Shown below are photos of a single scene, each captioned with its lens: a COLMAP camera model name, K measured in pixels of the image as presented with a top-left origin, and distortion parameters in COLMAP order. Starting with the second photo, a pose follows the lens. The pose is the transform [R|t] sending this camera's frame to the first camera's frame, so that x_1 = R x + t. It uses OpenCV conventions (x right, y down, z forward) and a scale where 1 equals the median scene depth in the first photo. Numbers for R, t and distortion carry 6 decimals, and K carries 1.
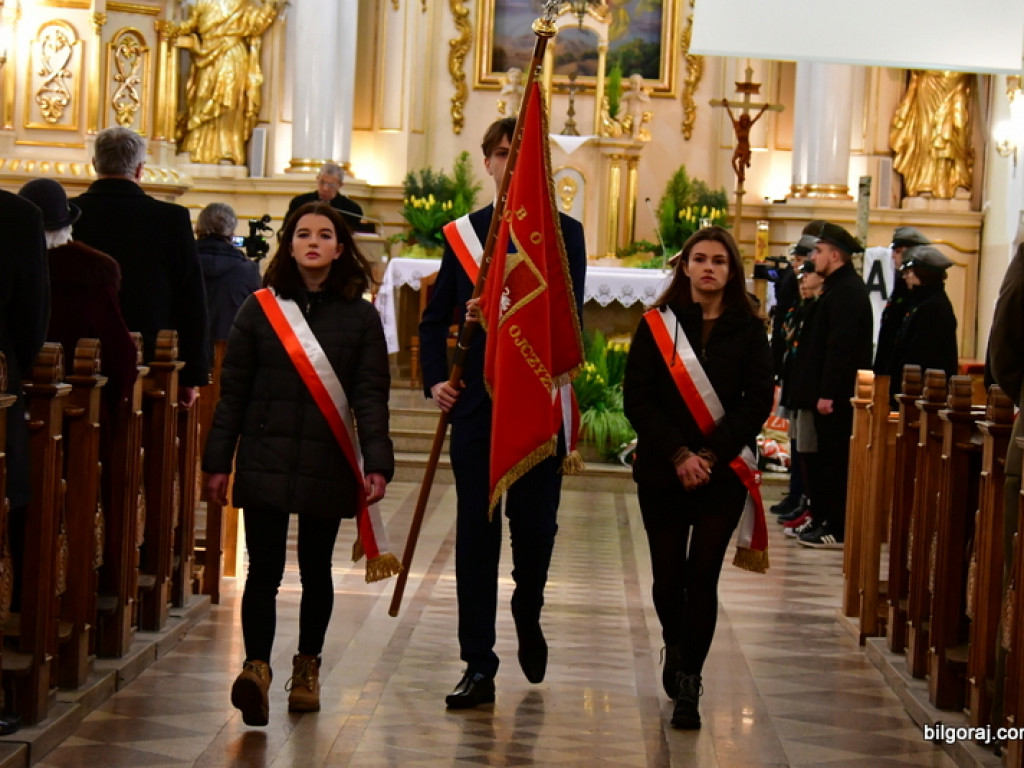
lens RADIAL K [[2229.1, 0, 512.0], [0, 2229.1, 384.0], [0, 0, 1]] dist [-0.007737, -0.272674]
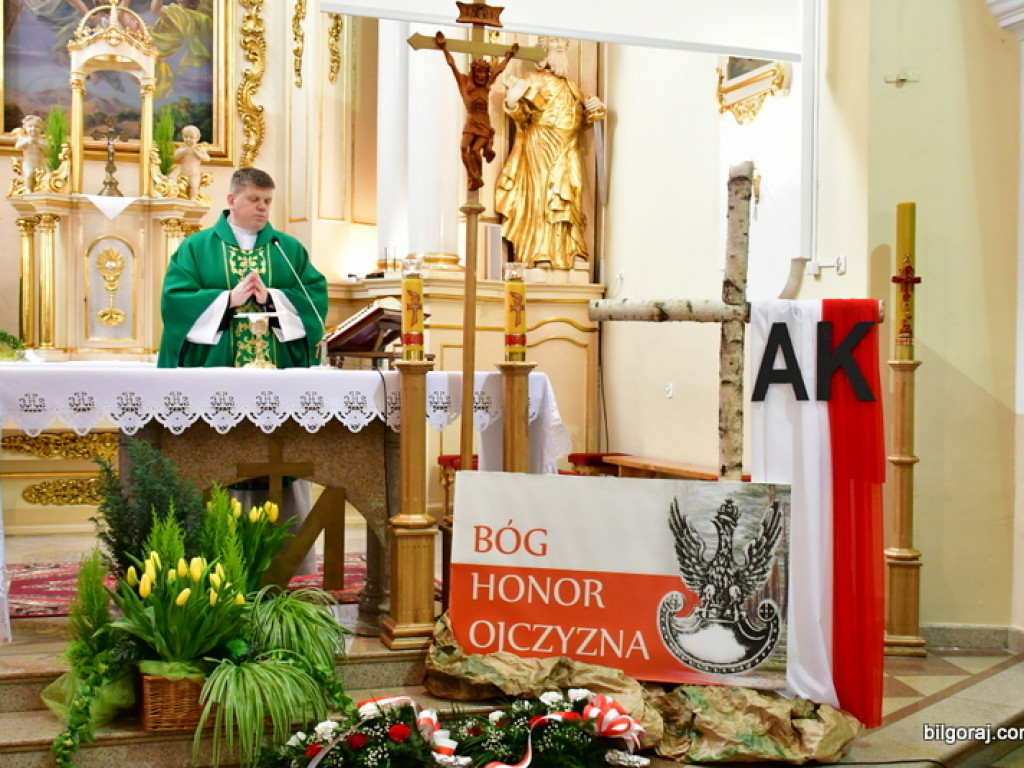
lens RADIAL K [[1344.2, 0, 507.0], [0, 1344.2, 383.8], [0, 0, 1]] dist [0.021579, 0.003962]
pose [[0.946269, -0.041357, 0.320724, 0.003134], [0.052723, 0.998249, -0.026831, -0.025644], [-0.319053, 0.042298, 0.946793, 0.510022]]
